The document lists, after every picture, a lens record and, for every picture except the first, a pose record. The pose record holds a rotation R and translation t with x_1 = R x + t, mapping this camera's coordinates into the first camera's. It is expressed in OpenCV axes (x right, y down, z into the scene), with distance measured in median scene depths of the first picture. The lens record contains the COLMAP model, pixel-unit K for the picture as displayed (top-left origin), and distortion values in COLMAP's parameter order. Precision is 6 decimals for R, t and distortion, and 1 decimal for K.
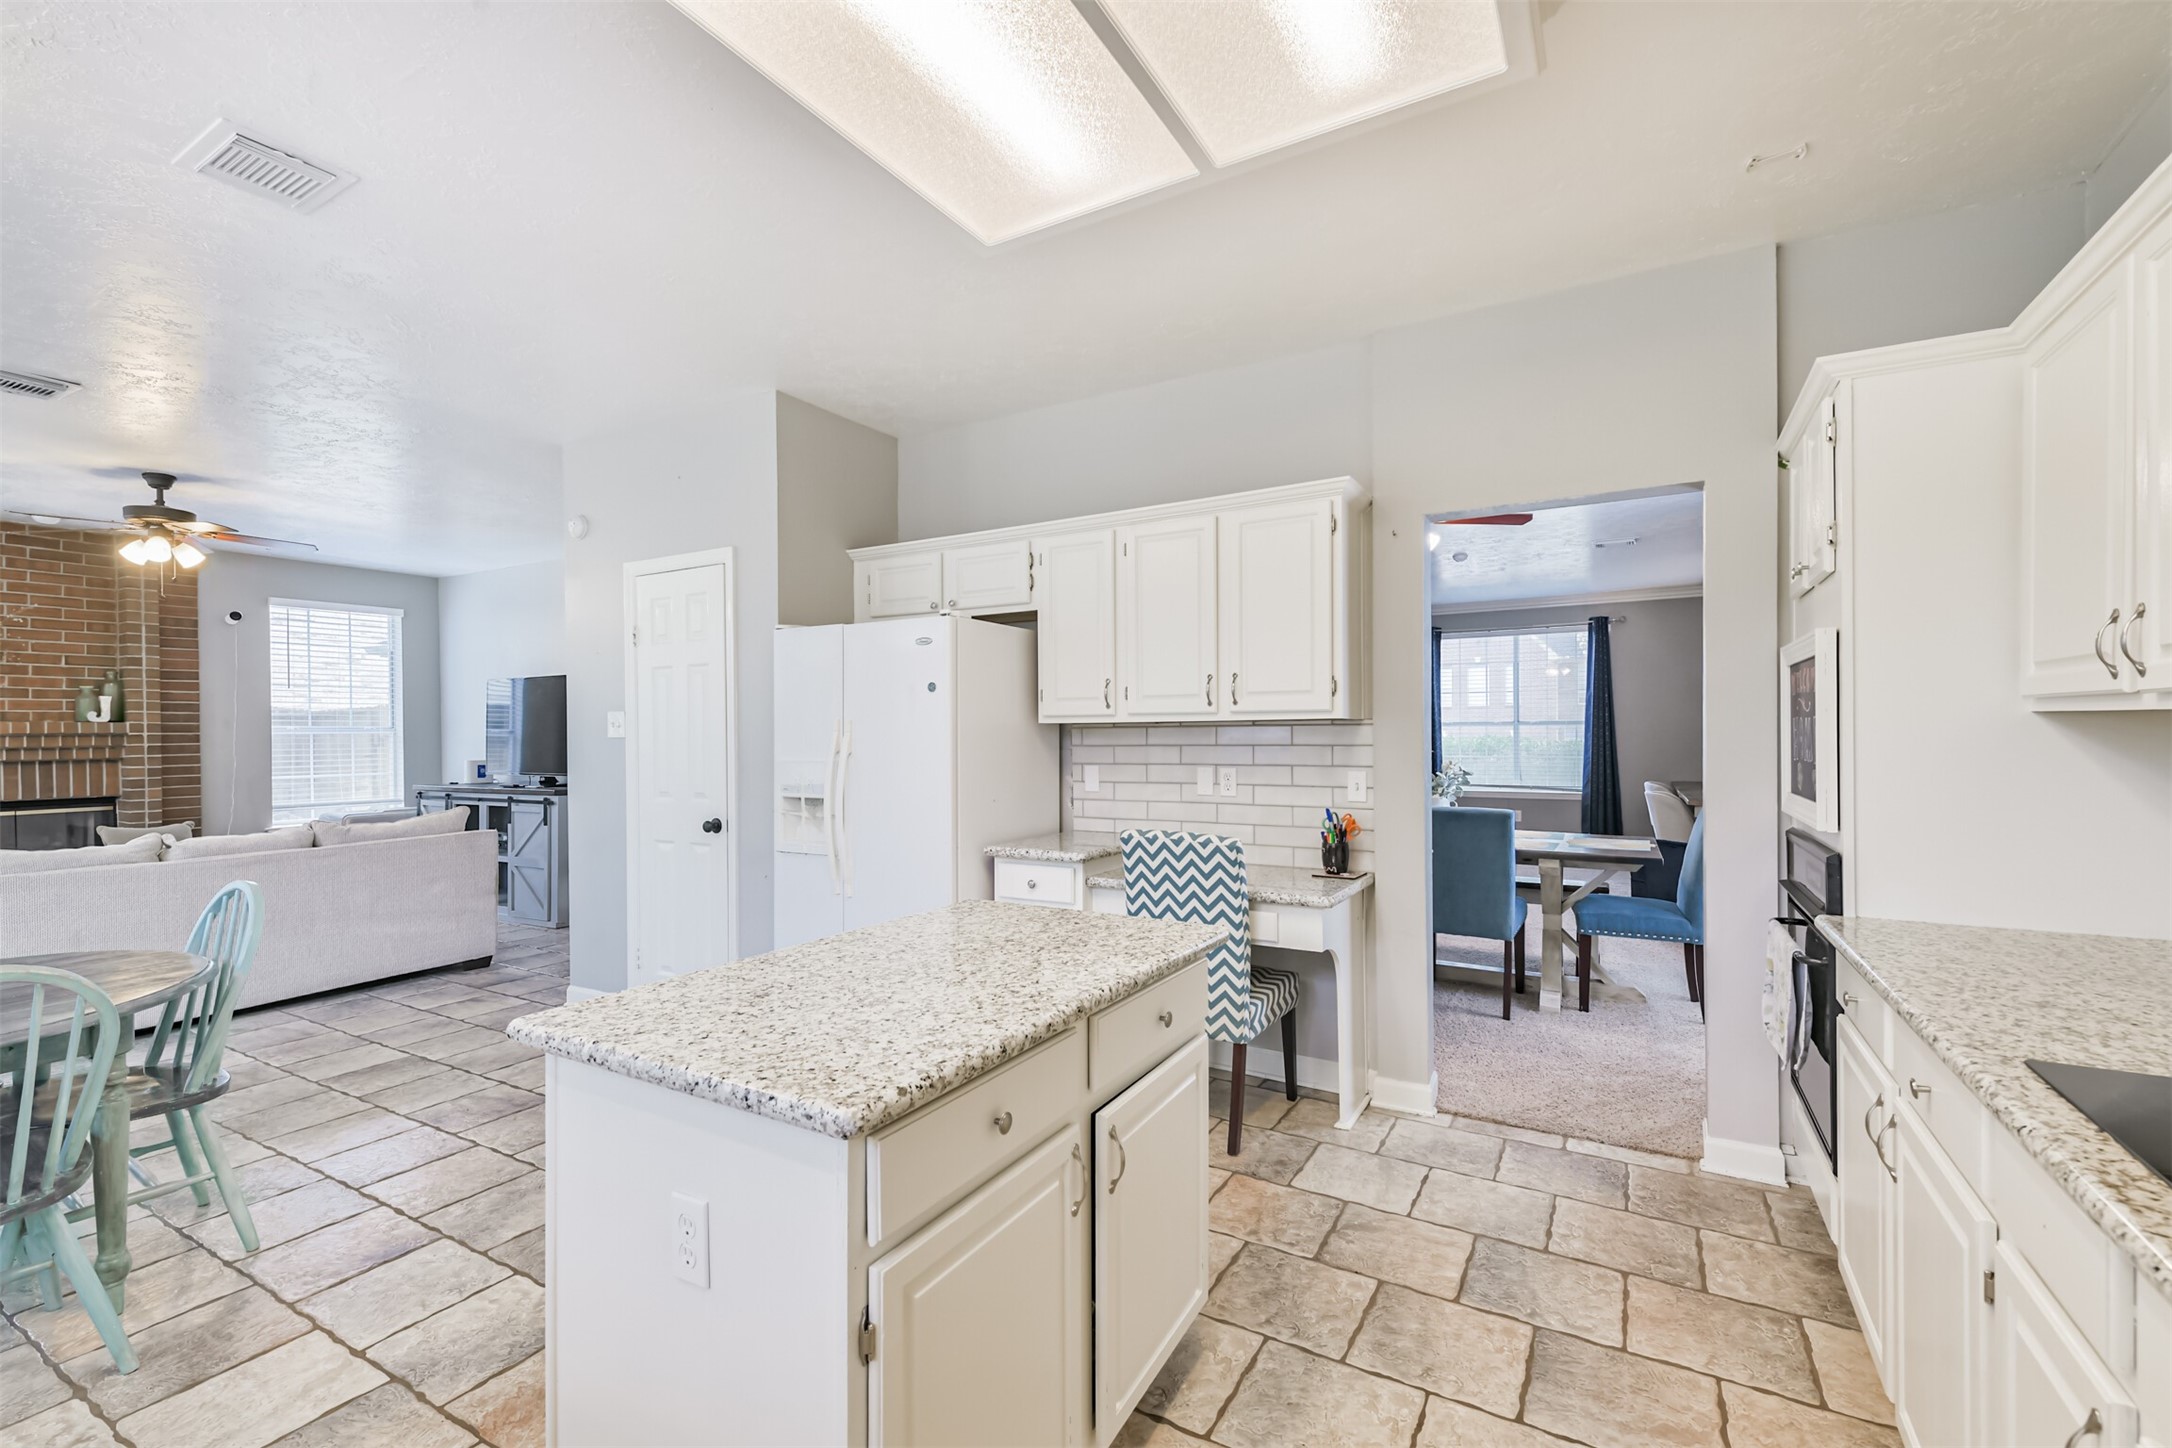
lens RADIAL K [[926.1, 0, 1089.8], [0, 926.1, 736.4], [0, 0, 1]] dist [0.027648, -0.011824]
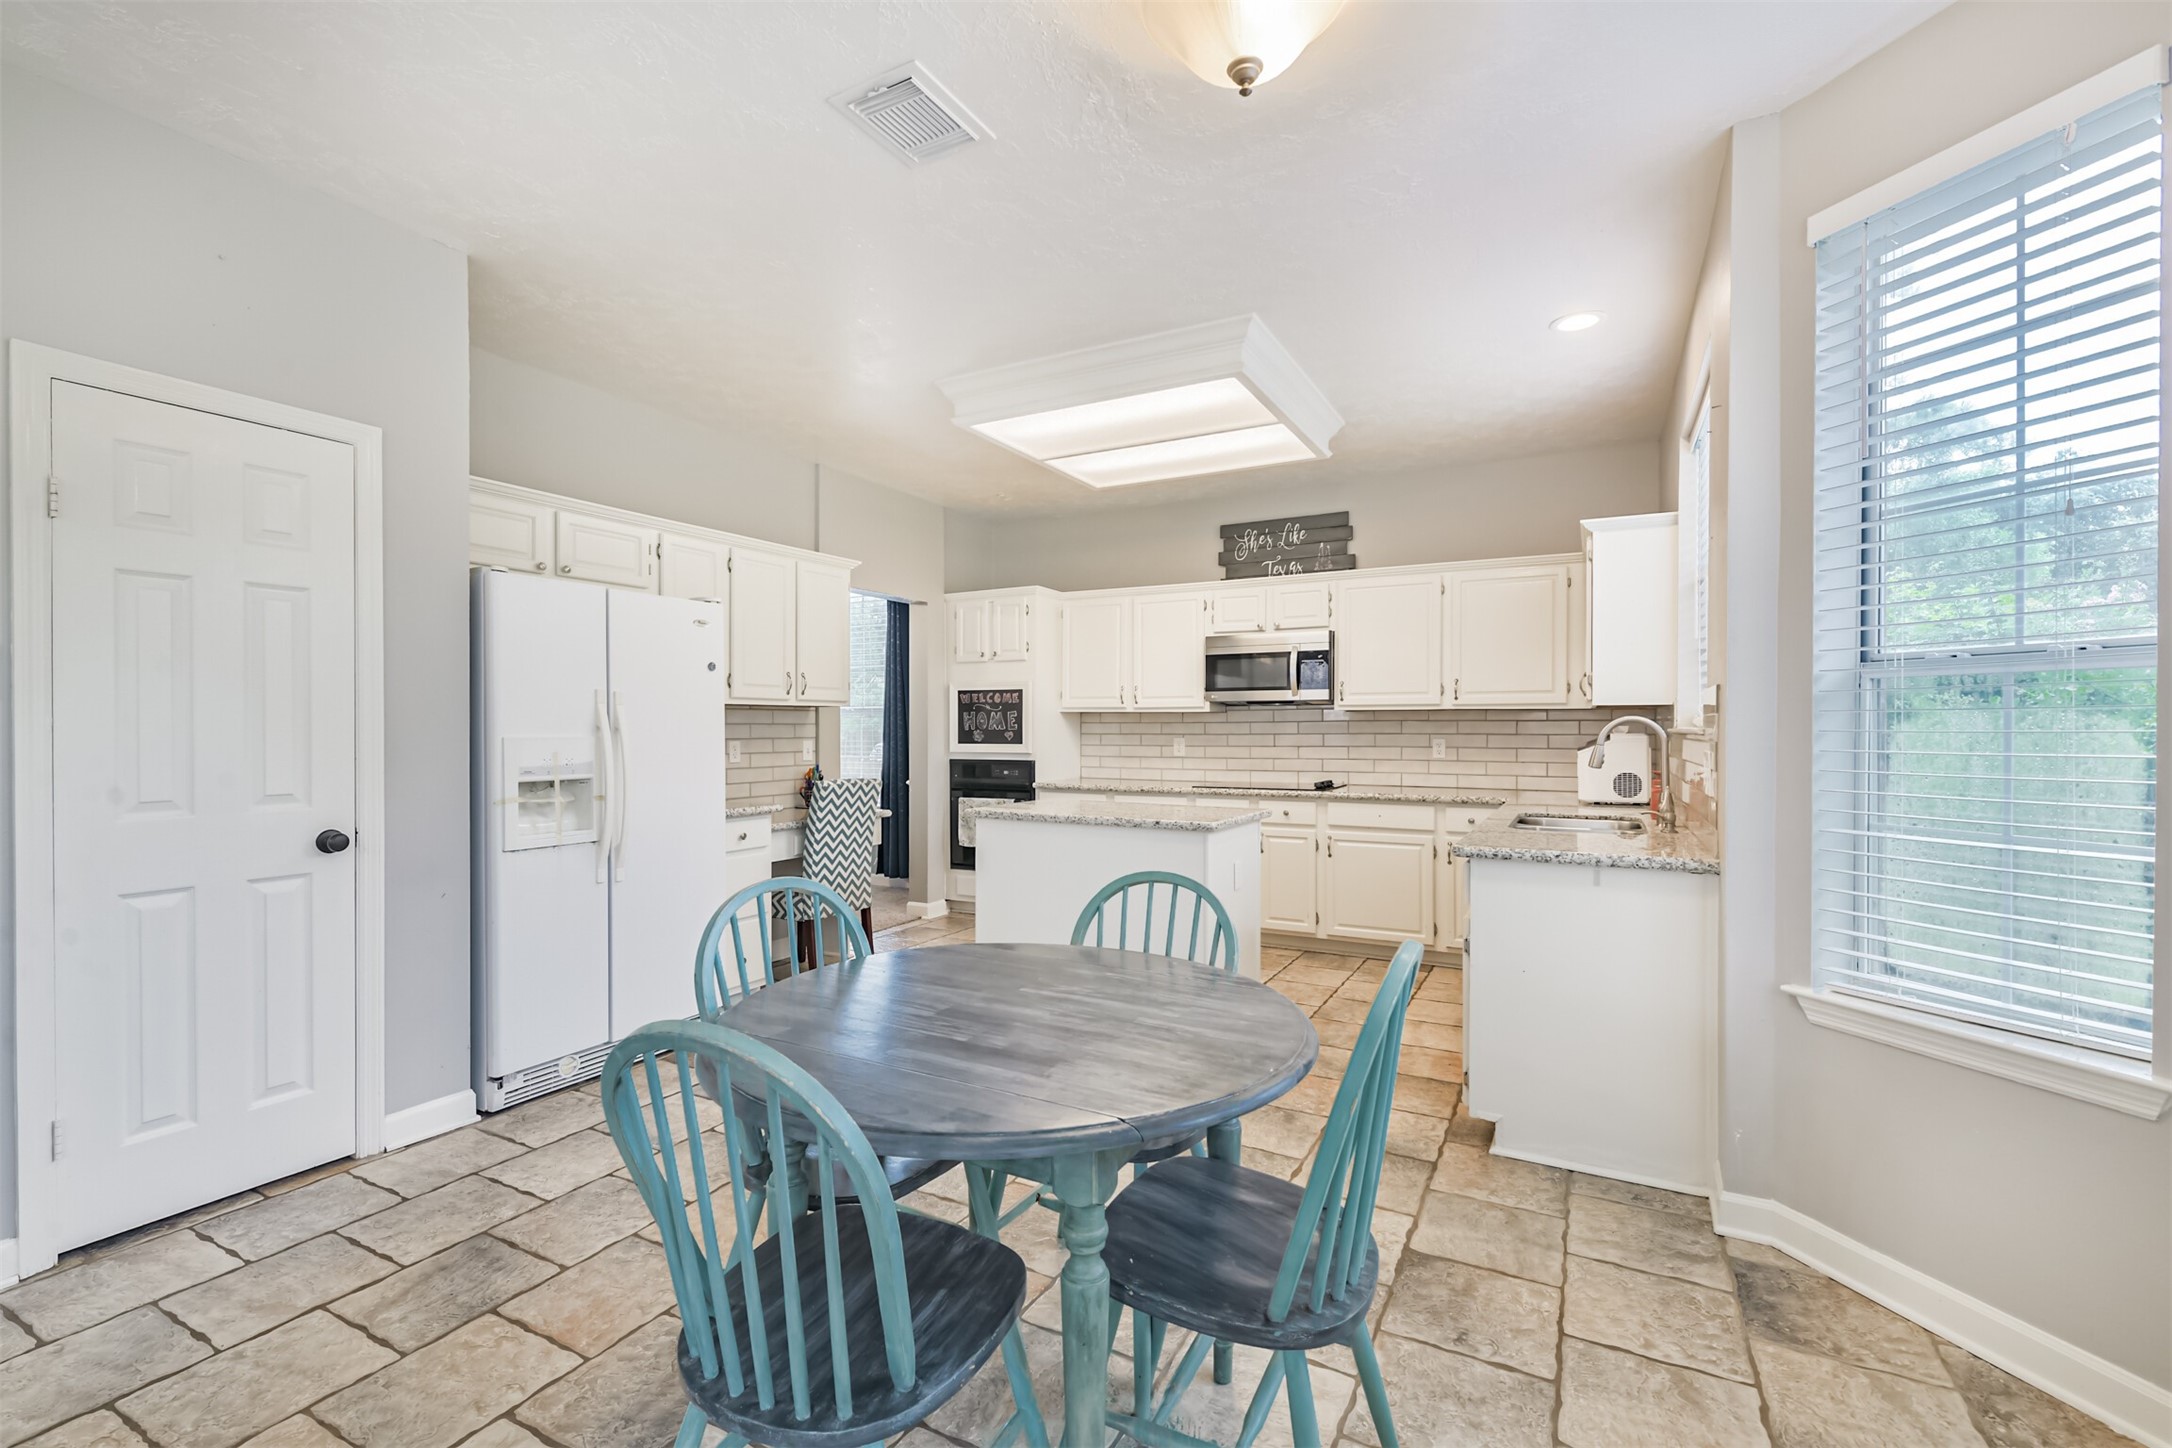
lens RADIAL K [[935.3, 0, 1087.4], [0, 935.3, 730.6], [0, 0, 1]] dist [0.011203, -0.000166]
pose [[-0.030637, 0.002747, 0.999527, -1.484691], [0.005175, 0.999983, -0.002590, 0.031484], [-0.999517, 0.005094, -0.030650, 0.679370]]
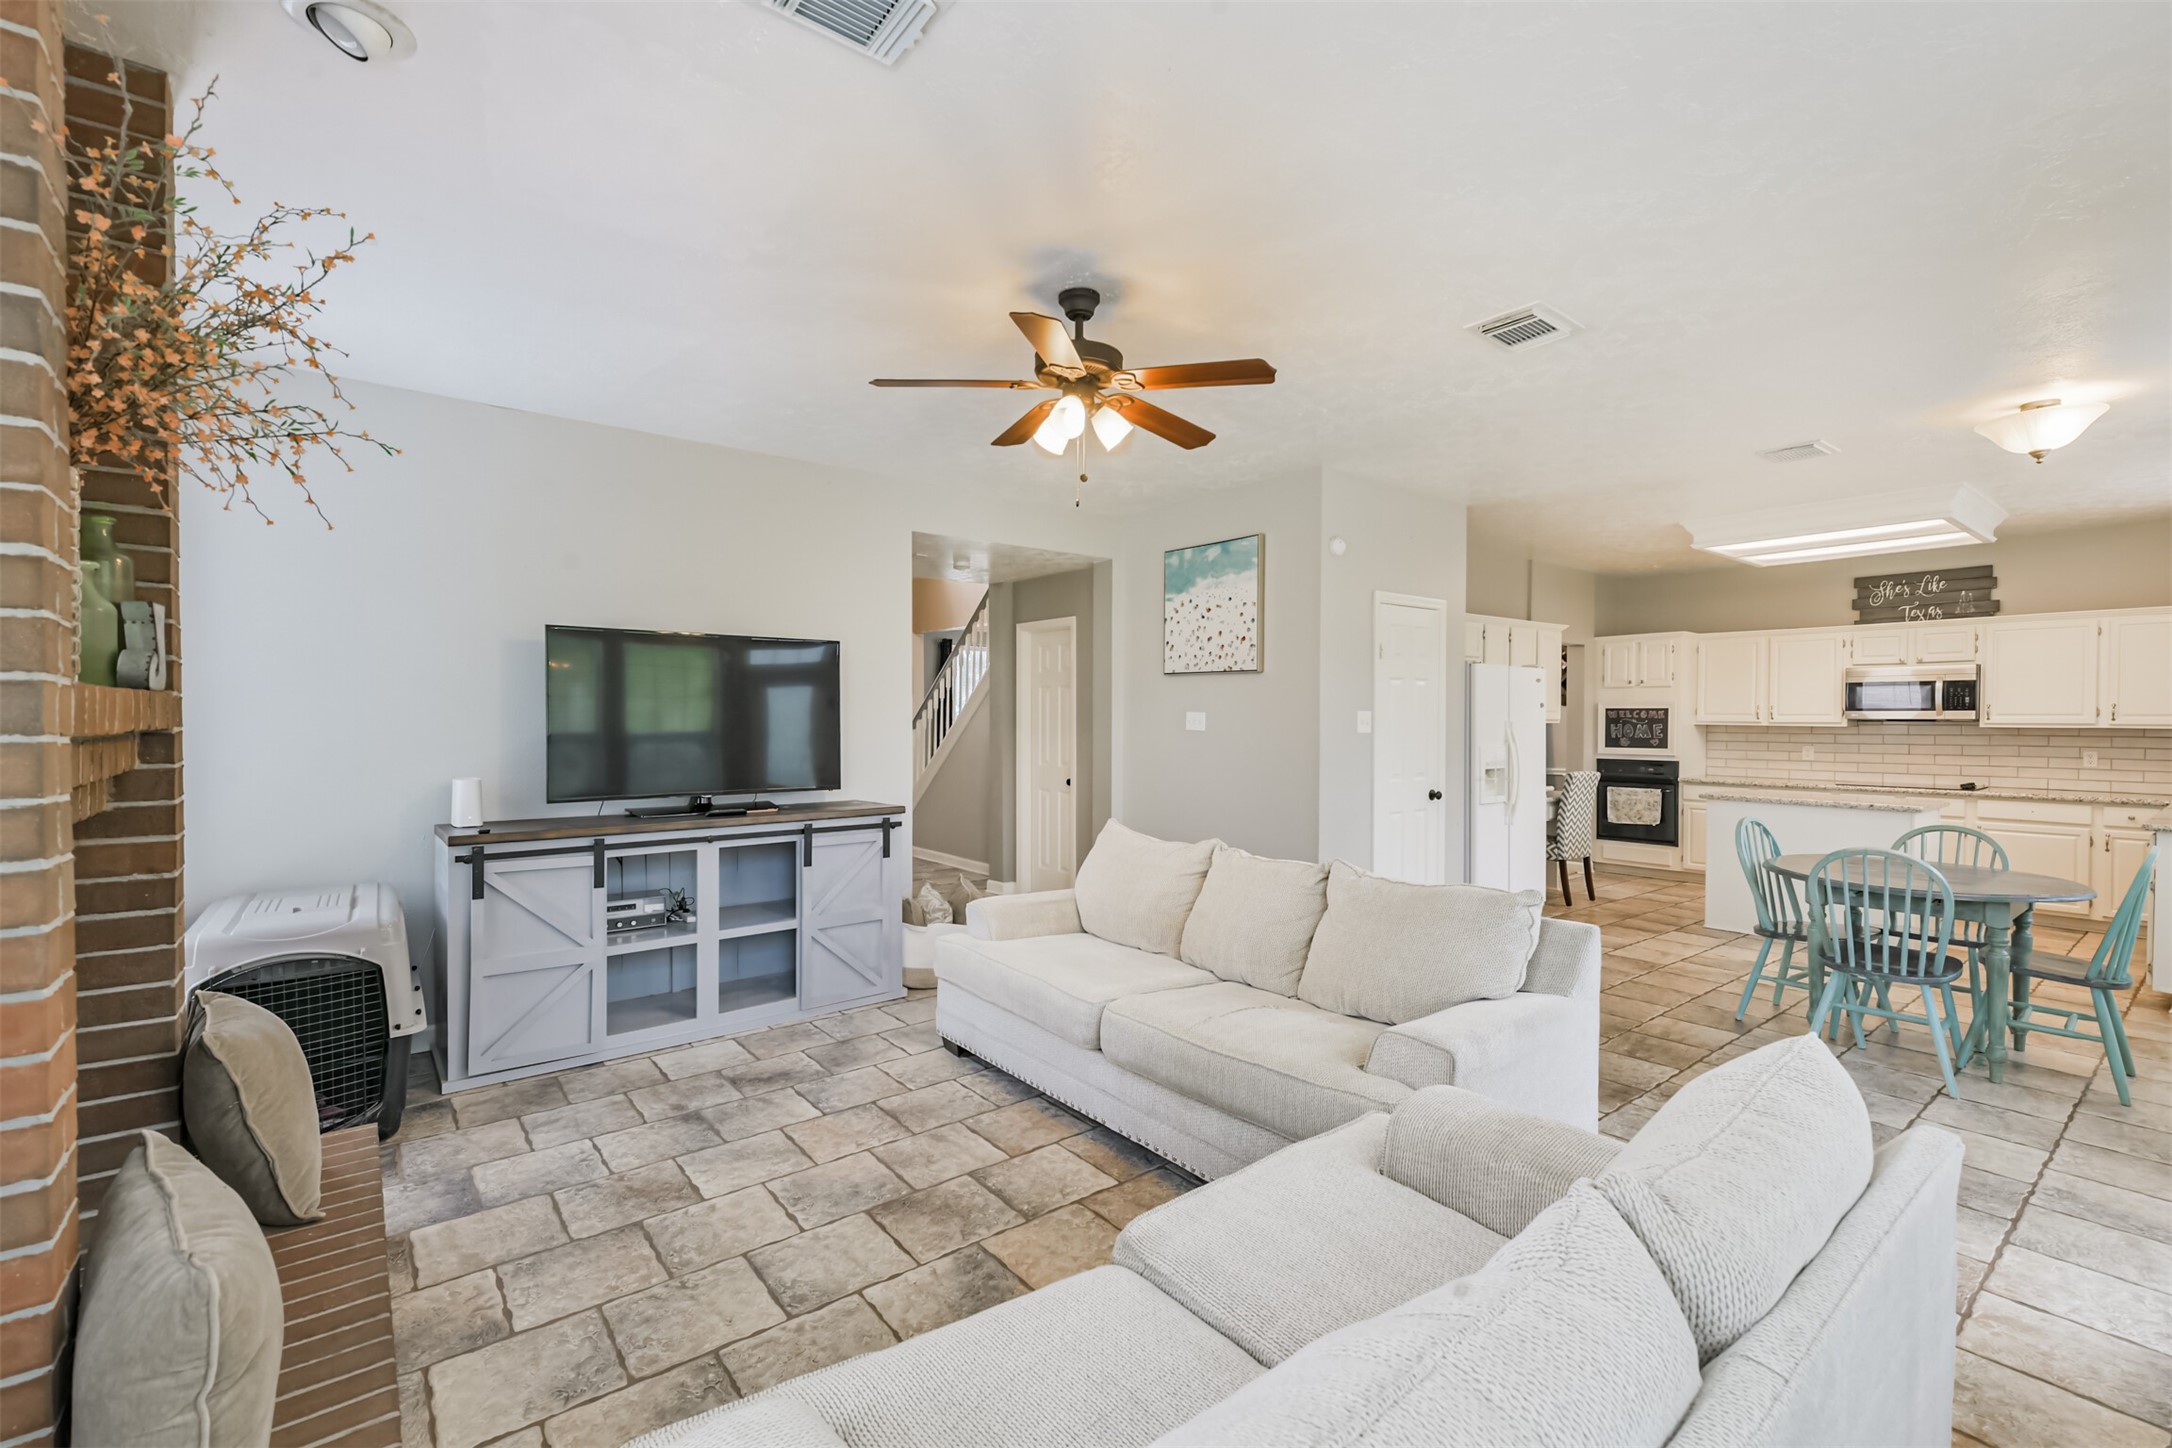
lens RADIAL K [[926.7, 0, 1090.2], [0, 926.7, 727.4], [0, 0, 1]] dist [0.017040, -0.009418]
pose [[0.372526, -0.001965, 0.928020, -2.630868], [-0.001798, 0.999994, 0.002839, -0.013359], [-0.928020, -0.002726, 0.372520, 1.323606]]
